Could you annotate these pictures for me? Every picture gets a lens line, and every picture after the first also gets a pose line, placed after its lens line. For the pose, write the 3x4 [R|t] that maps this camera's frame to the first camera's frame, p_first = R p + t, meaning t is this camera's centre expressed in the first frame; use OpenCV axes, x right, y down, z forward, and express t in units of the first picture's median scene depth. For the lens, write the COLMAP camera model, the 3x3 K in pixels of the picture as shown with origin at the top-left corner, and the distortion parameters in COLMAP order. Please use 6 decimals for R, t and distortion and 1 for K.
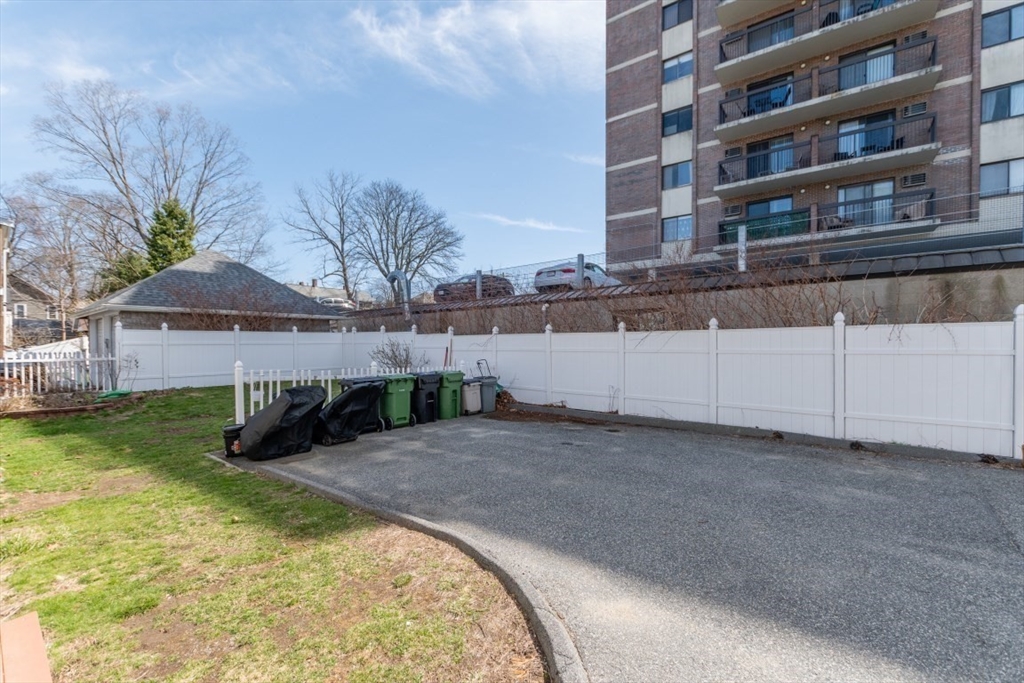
lens RADIAL K [[444.5, 0, 511.5], [0, 444.5, 352.1], [0, 0, 1]] dist [0.001127, -0.000804]
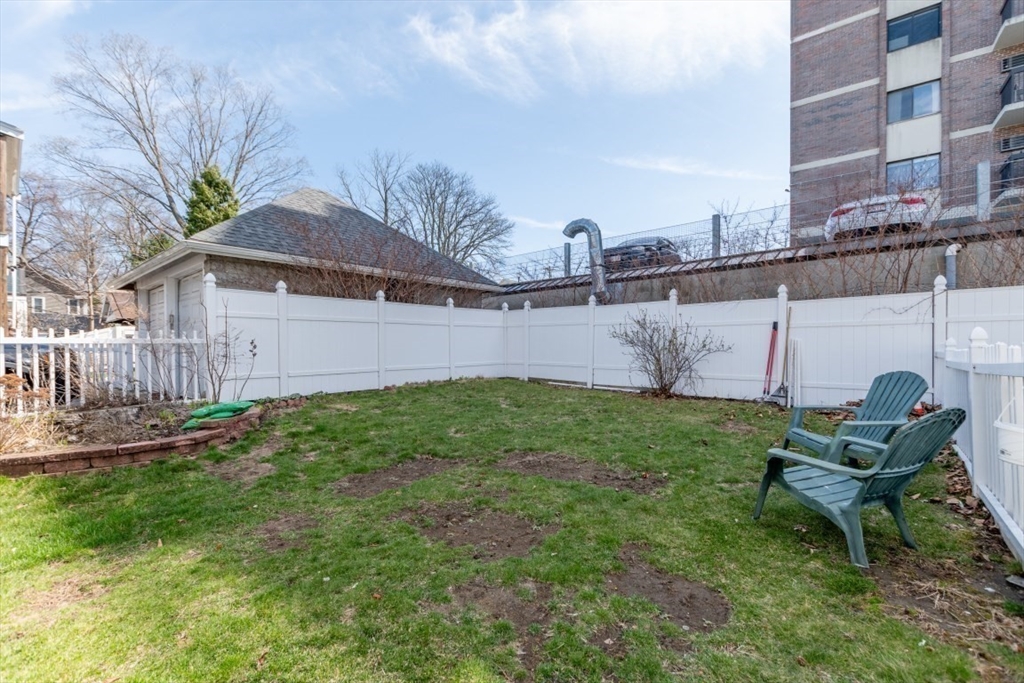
lens RADIAL K [[443.0, 0, 514.5], [0, 443.0, 353.0], [0, 0, 1]] dist [0.001383, -0.000516]
pose [[0.999878, -0.002765, -0.015353, -0.267464], [0.002751, 0.999996, -0.000923, 0.016133], [0.015356, 0.000881, 0.999882, 0.246461]]
